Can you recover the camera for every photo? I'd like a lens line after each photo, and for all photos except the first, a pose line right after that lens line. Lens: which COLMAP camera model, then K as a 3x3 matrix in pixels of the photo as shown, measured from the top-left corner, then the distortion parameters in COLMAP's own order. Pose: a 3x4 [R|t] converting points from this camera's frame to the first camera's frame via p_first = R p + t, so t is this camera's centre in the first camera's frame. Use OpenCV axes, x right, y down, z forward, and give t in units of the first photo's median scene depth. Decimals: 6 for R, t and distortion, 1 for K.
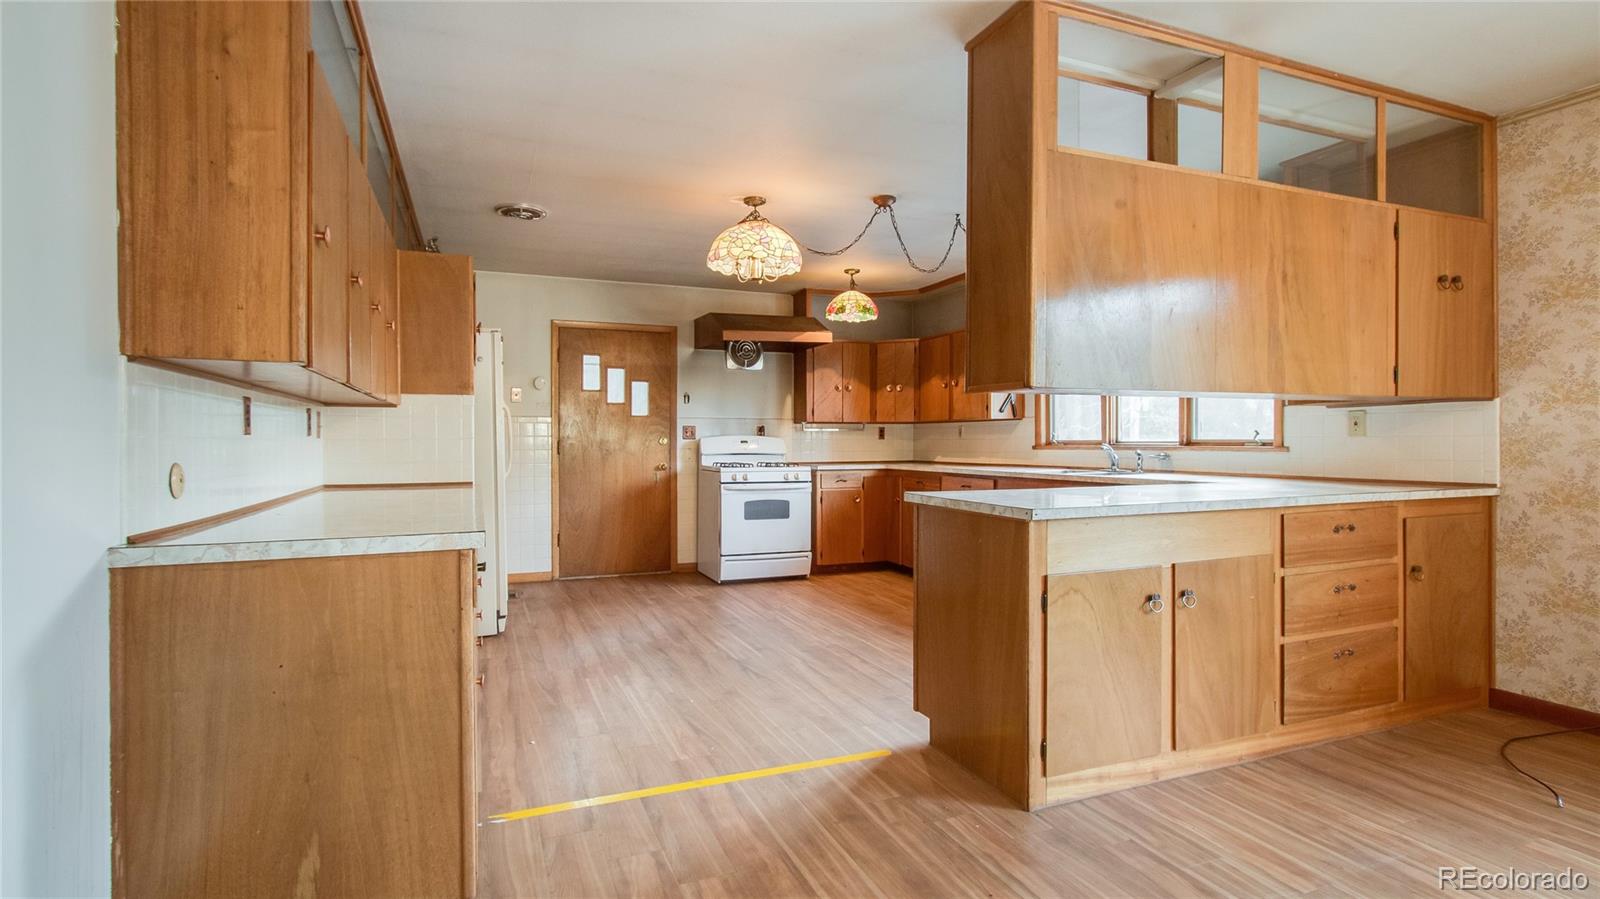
lens RADIAL K [[769.1, 0, 785.9], [0, 769.1, 450.5], [0, 0, 1]] dist [-0.003345, -0.000094]
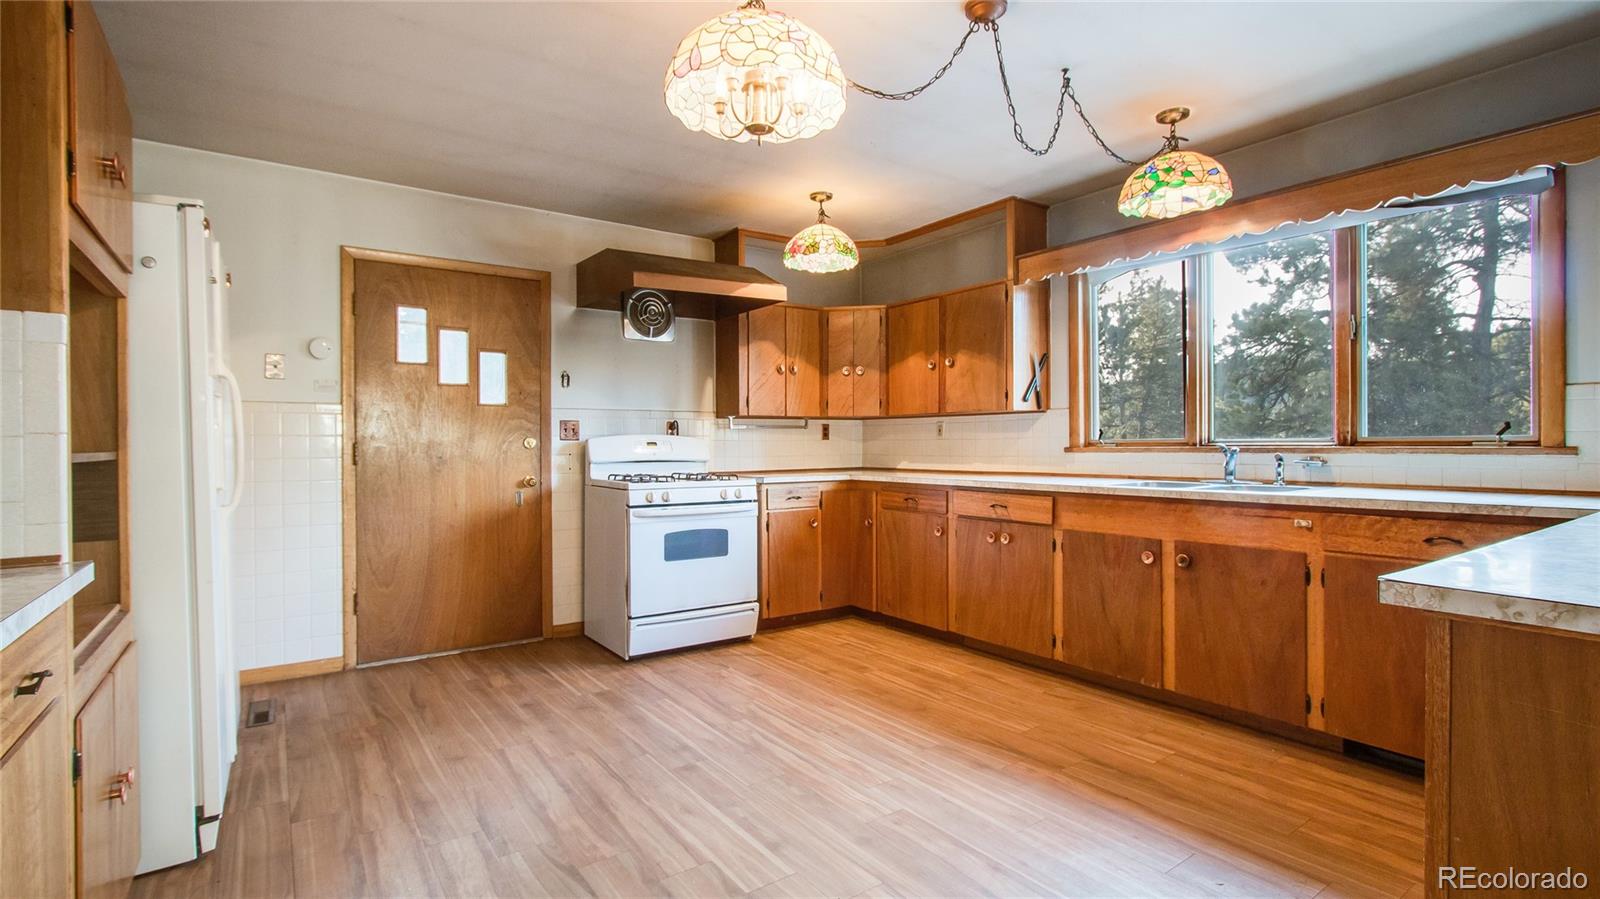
lens RADIAL K [[735.8, 0, 786.1], [0, 735.8, 448.8], [0, 0, 1]] dist [-0.002831, -0.000078]
pose [[0.974416, -0.005109, 0.224696, -0.091568], [0.006374, 0.999968, -0.004904, -0.002874], [-0.224664, 0.006211, 0.974417, 0.349950]]
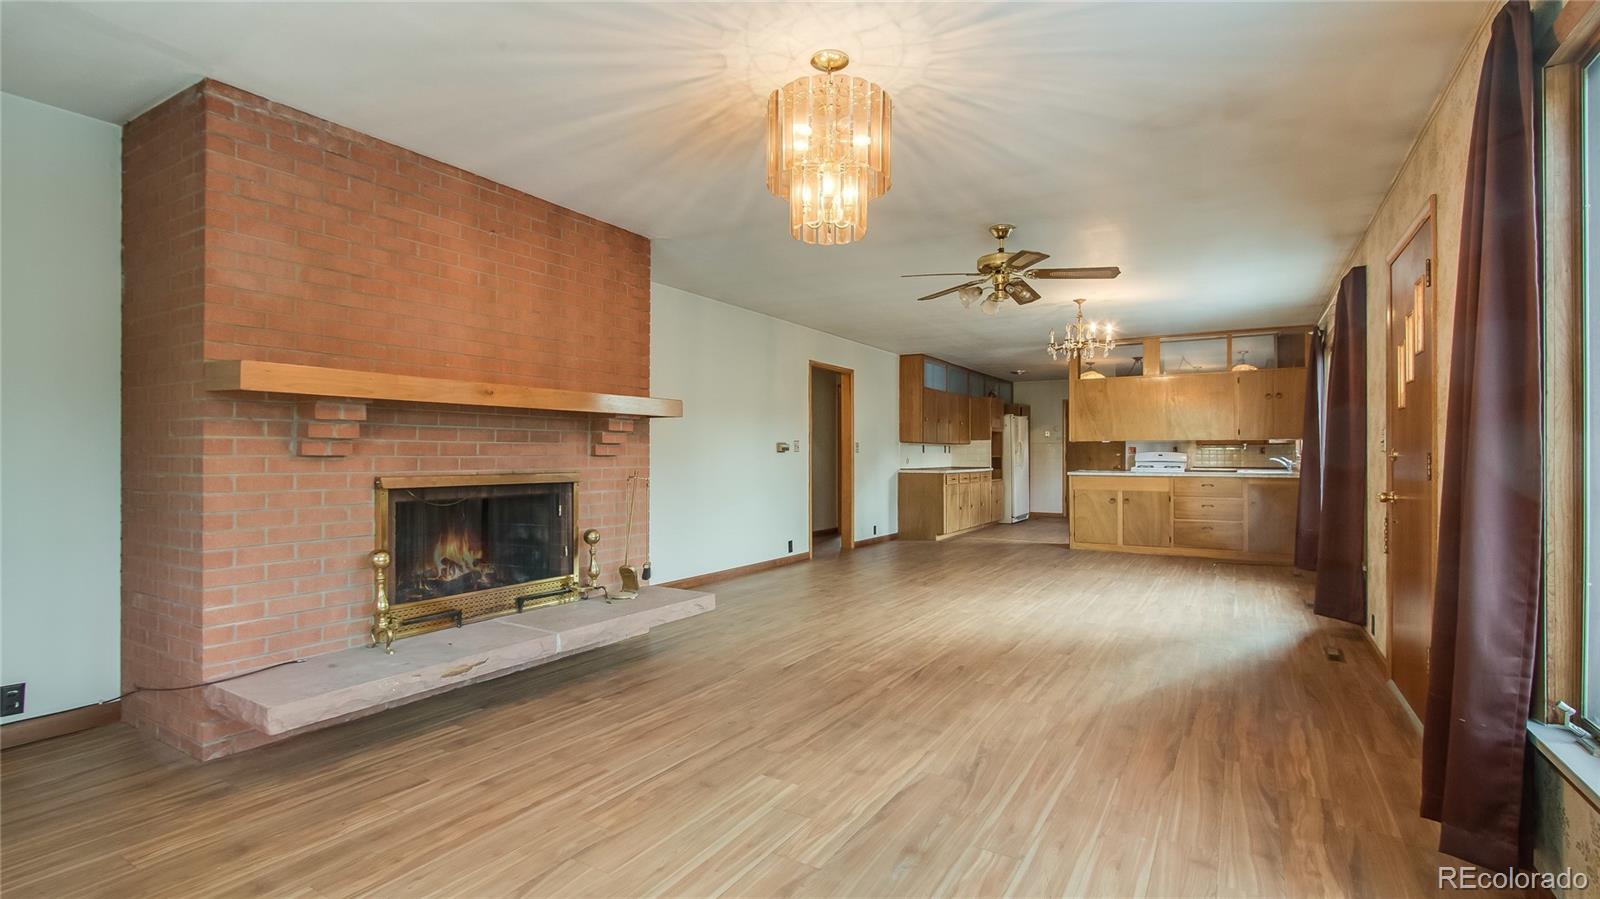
lens RADIAL K [[735.8, 0, 786.1], [0, 735.8, 448.8], [0, 0, 1]] dist [-0.002831, -0.000078]
pose [[0.594913, 0.000315, -0.803790, 0.925730], [-0.014224, 0.999847, -0.010135, 0.004863], [0.803664, 0.017462, 0.594827, -0.903089]]
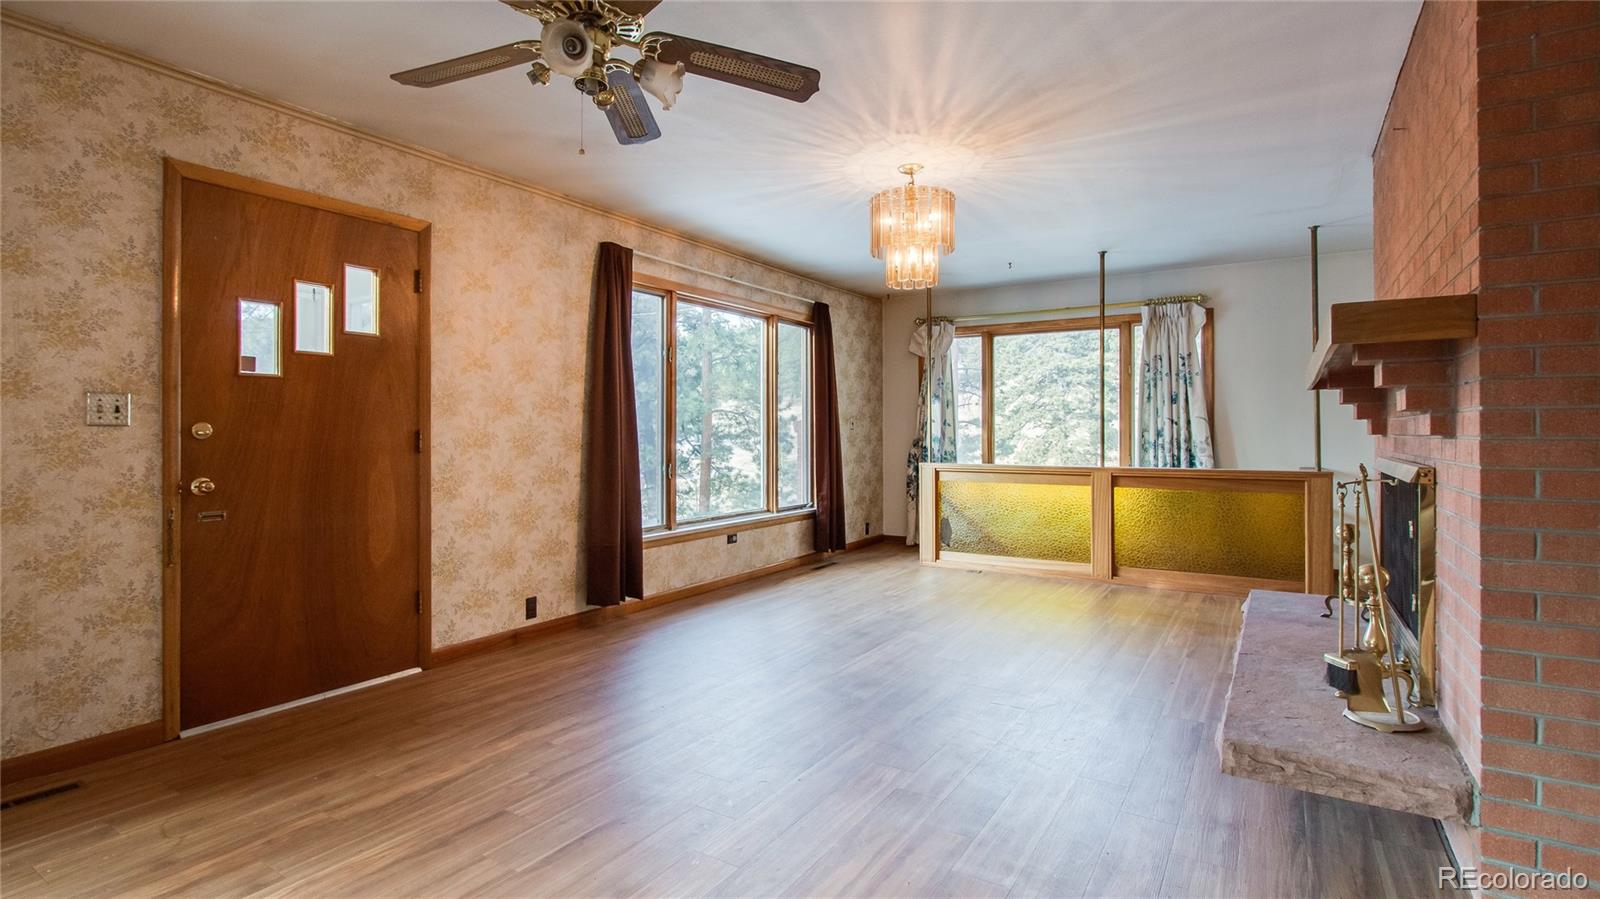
lens RADIAL K [[773.5, 0, 793.4], [0, 773.5, 427.7], [0, 0, 1]] dist [0.011695, 0.000503]
pose [[-0.594091, 0.008963, 0.804348, 0.170315], [0.010054, 0.999943, -0.003716, 0.000537], [-0.804335, 0.005880, -0.594147, -0.197745]]
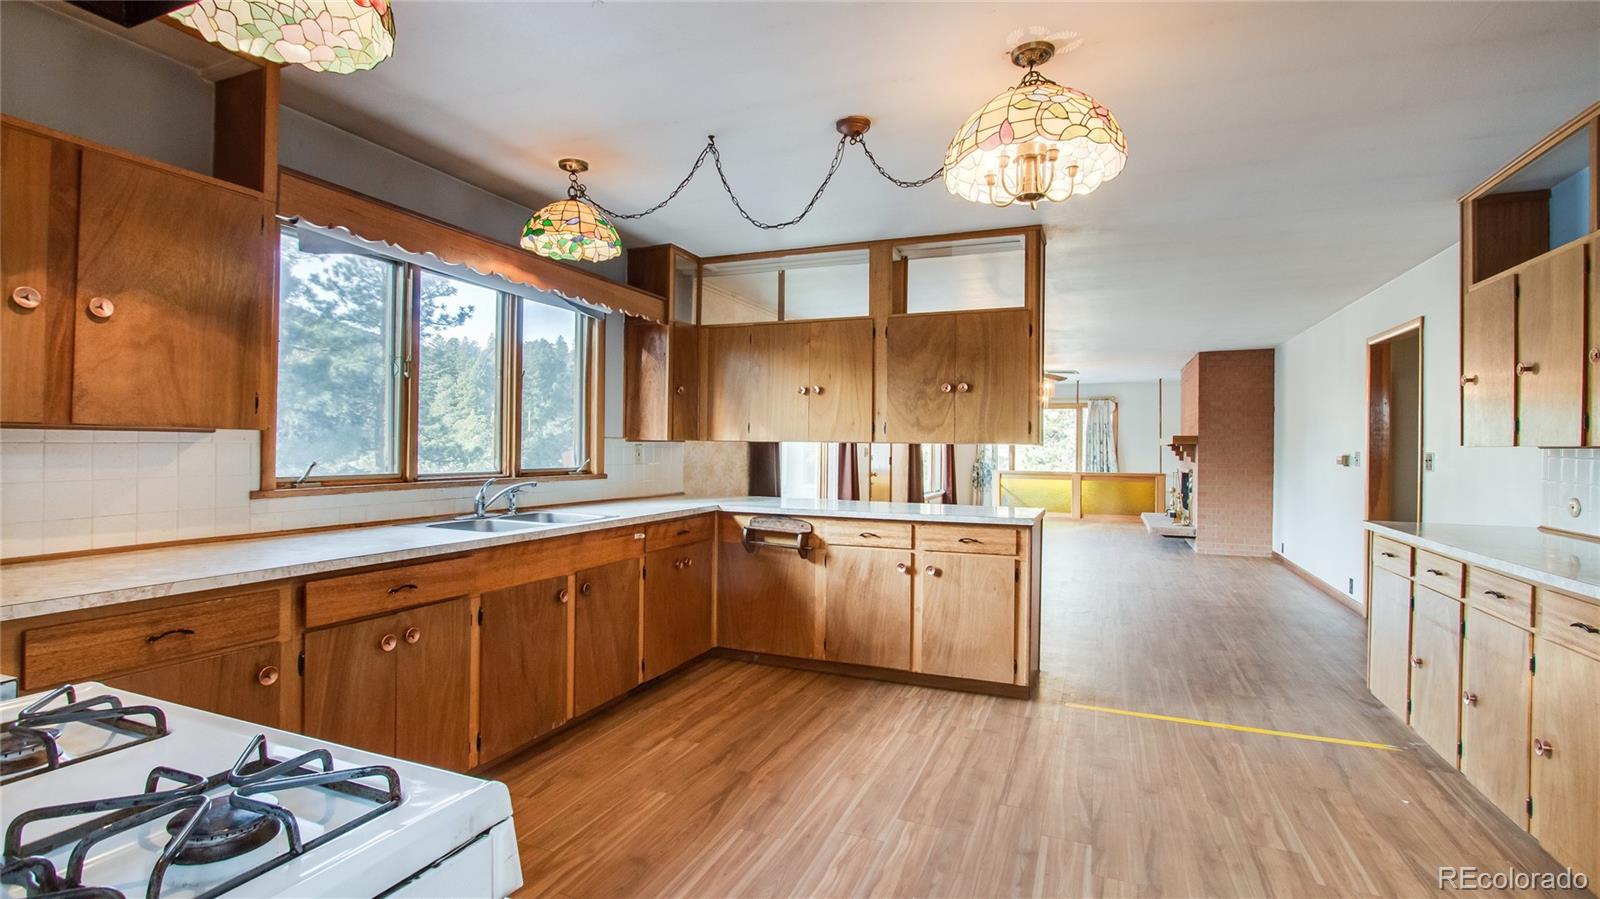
lens RADIAL K [[745.3, 0, 786.6], [0, 745.3, 448.0], [0, 0, 1]] dist [-0.016373, -0.000198]
pose [[-0.710551, -0.004850, 0.703629, -0.196945], [-0.000262, 0.999978, 0.006629, -0.032386], [-0.703646, 0.004526, -0.710536, 1.023366]]
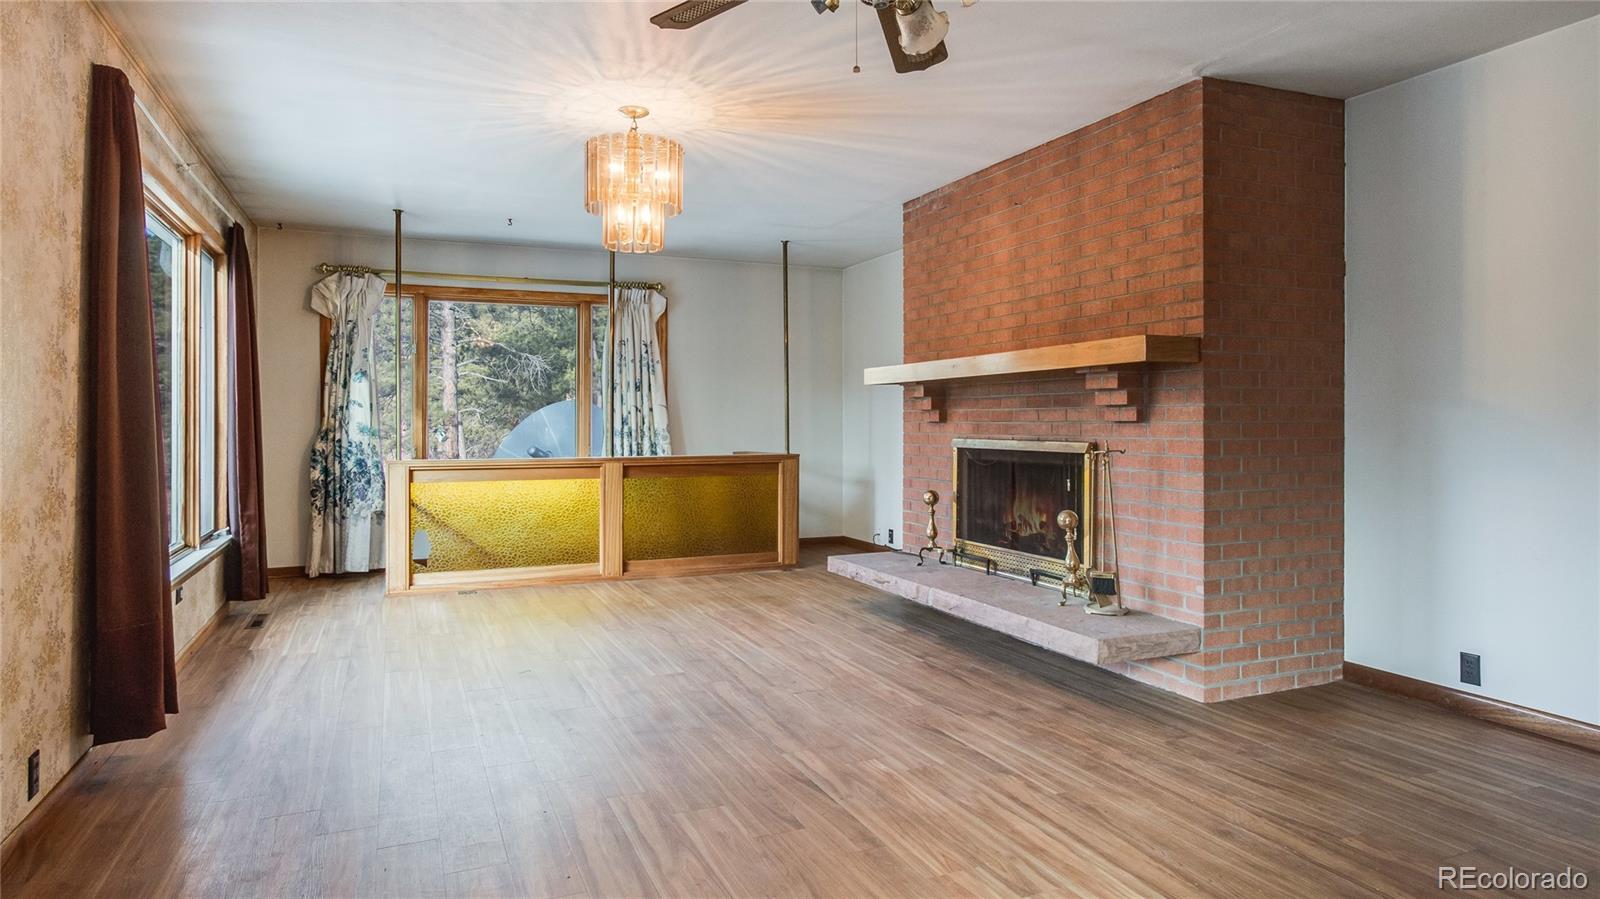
lens RADIAL K [[930.4, 0, 798.9], [0, 930.4, 406.1], [0, 0, 1]] dist [-0.003109, 0.000580]
pose [[-0.999397, 0.004901, -0.034382, 0.525719], [0.005142, 0.999963, -0.006902, -0.000695], [0.034347, -0.007074, -0.999385, 0.000663]]
